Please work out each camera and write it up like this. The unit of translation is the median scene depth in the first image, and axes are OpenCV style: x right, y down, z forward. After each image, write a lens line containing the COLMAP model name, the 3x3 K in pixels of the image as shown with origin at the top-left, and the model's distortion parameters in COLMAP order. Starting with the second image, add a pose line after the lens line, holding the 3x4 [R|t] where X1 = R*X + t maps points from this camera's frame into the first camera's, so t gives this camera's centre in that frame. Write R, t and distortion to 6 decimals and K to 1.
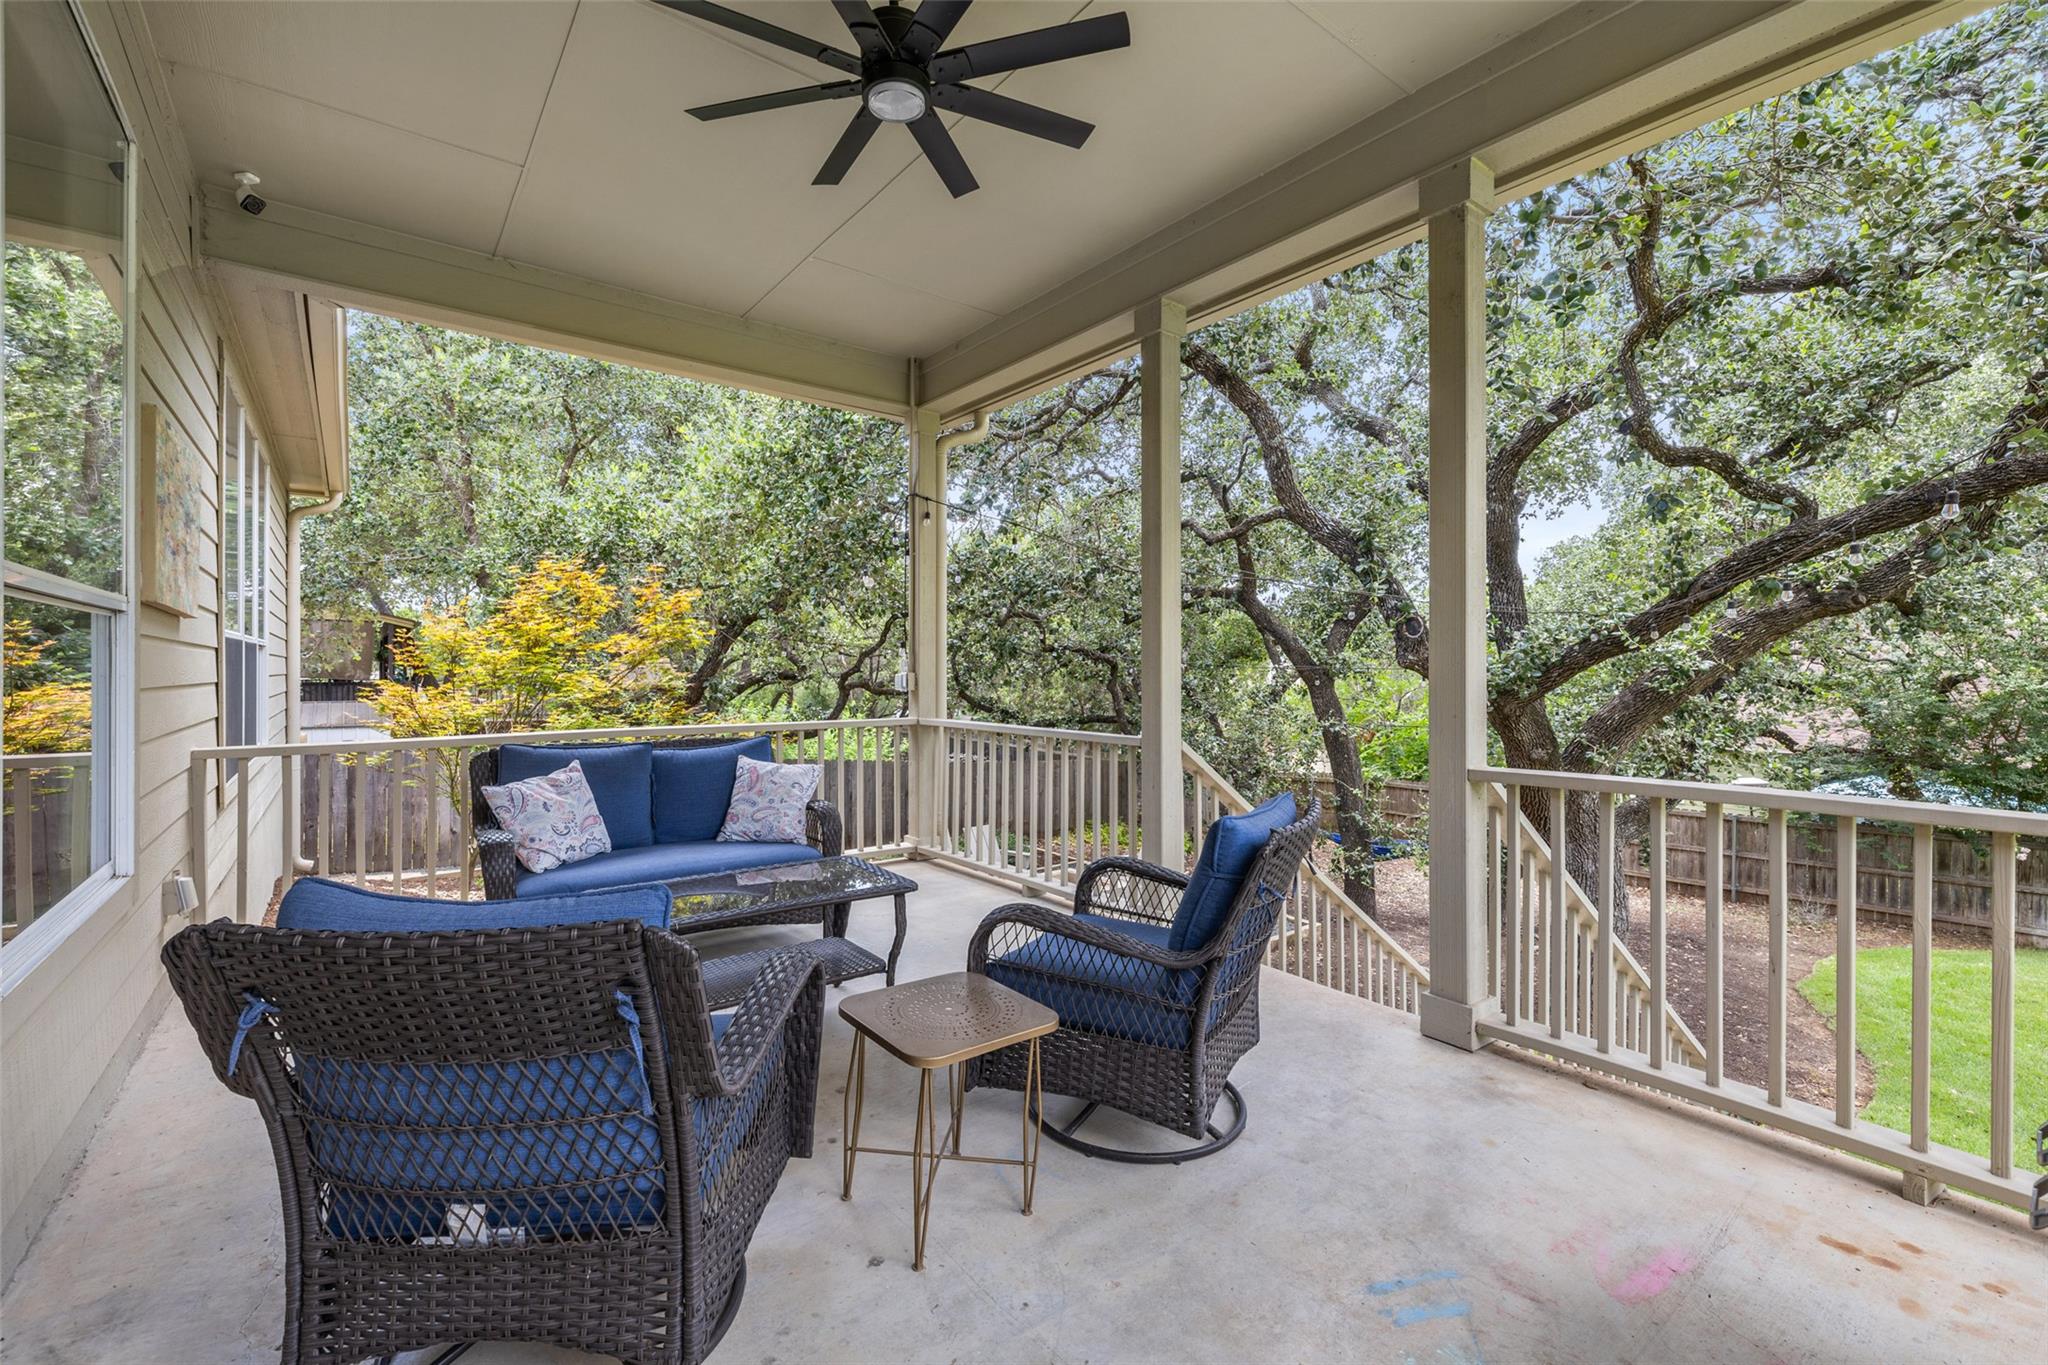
lens RADIAL K [[866.0, 0, 997.8], [0, 866.0, 671.7], [0, 0, 1]] dist [0.002404, 0.000130]
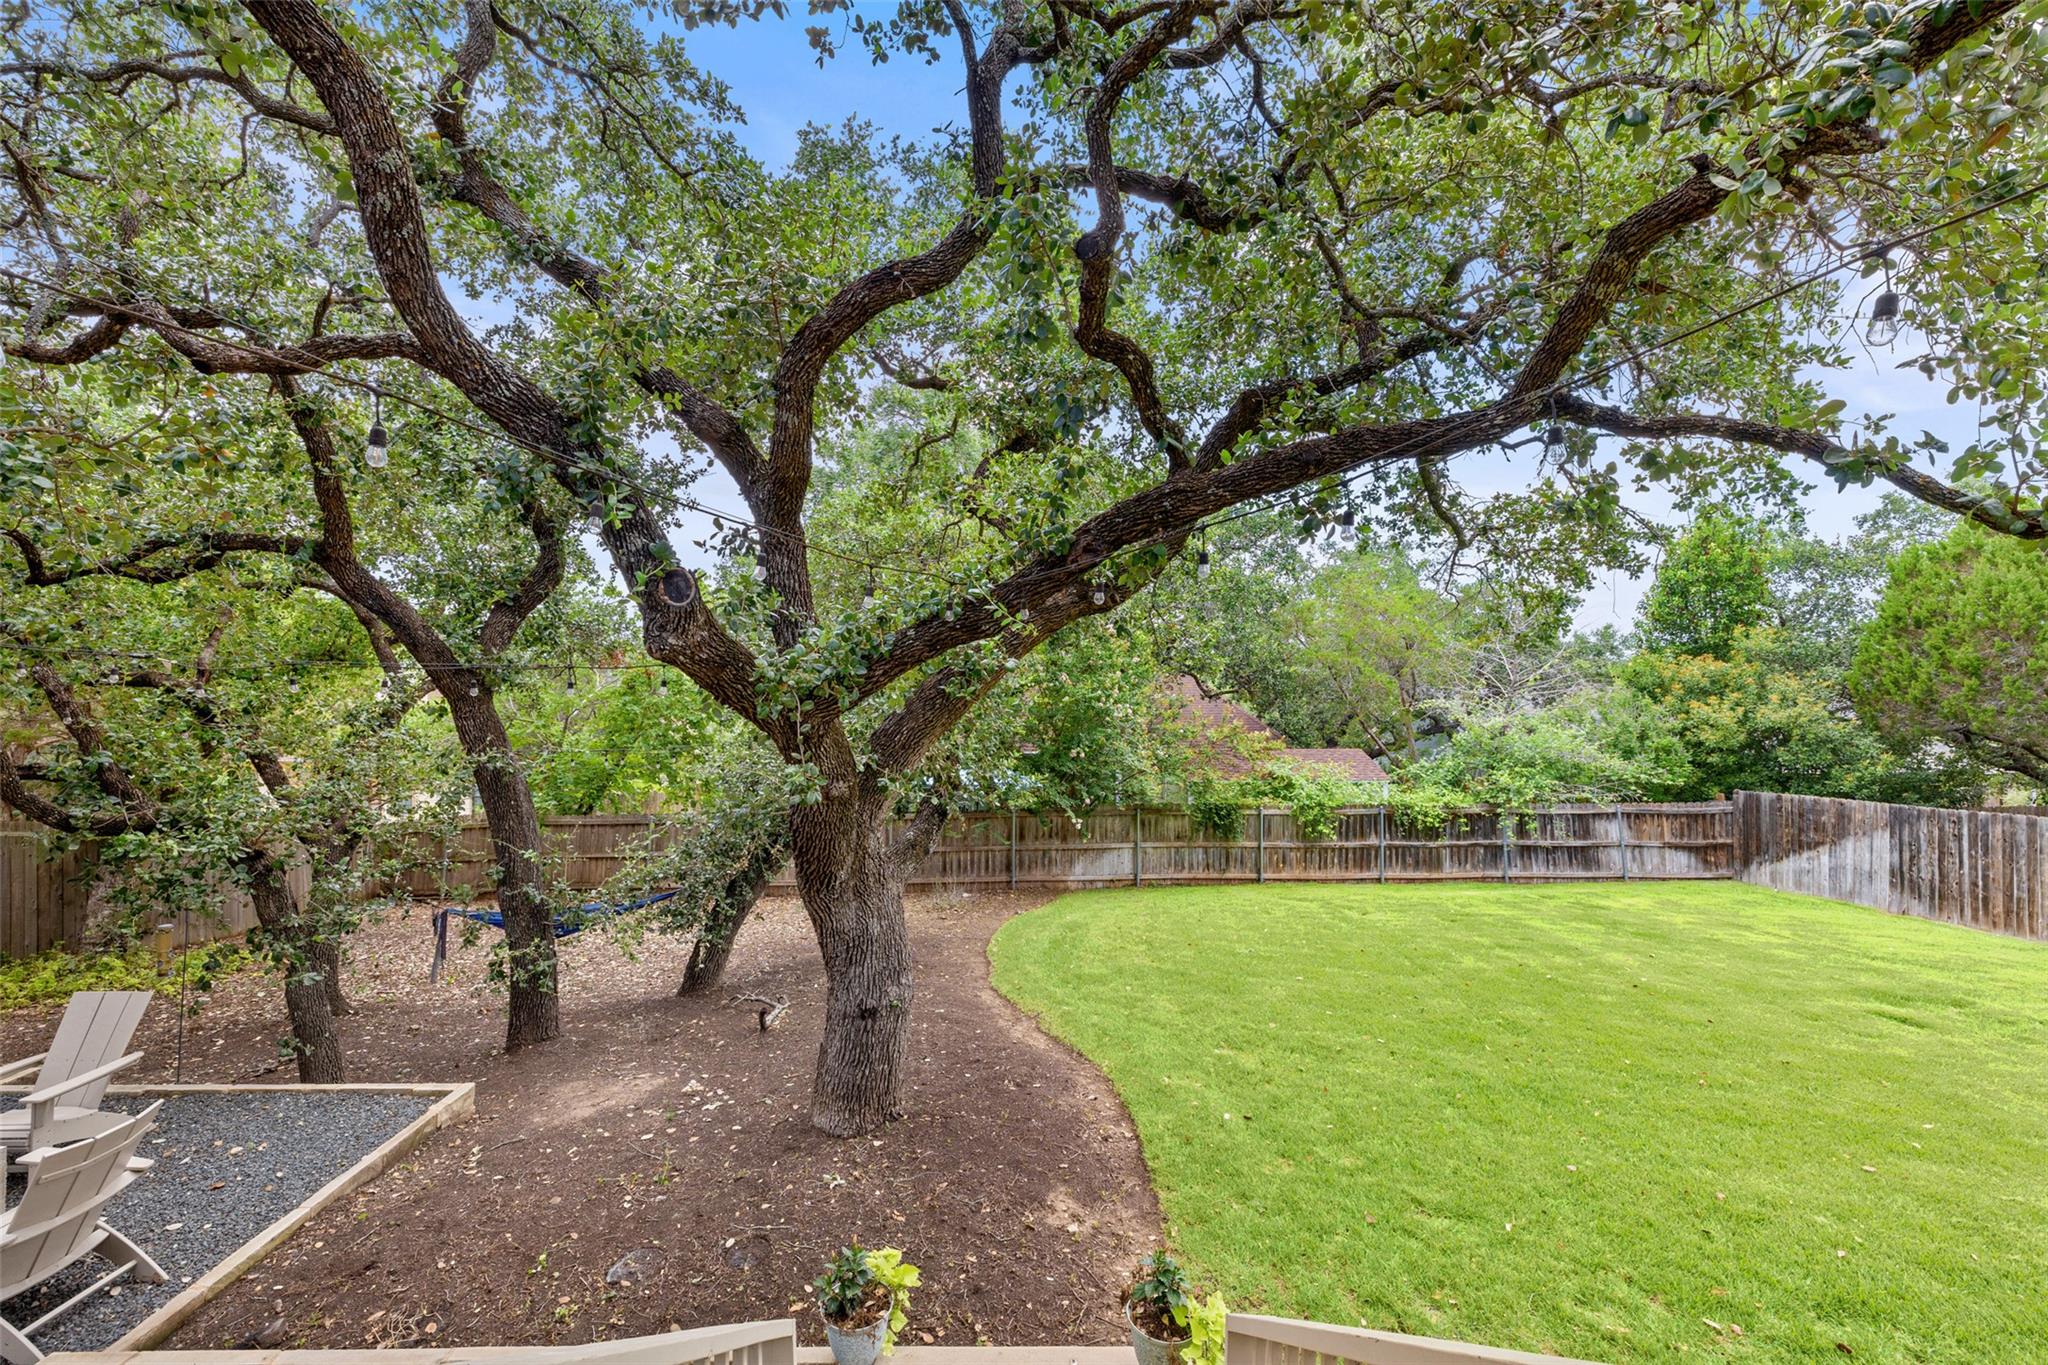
lens RADIAL K [[866.0, 0, 1027.1], [0, 866.0, 681.1], [0, 0, 1]] dist [0.002404, 0.000130]
pose [[0.587714, 0.004786, 0.809055, 0.146518], [0.003552, 0.999958, -0.008496, 0.014626], [-0.809061, 0.007867, 0.587672, 0.451630]]
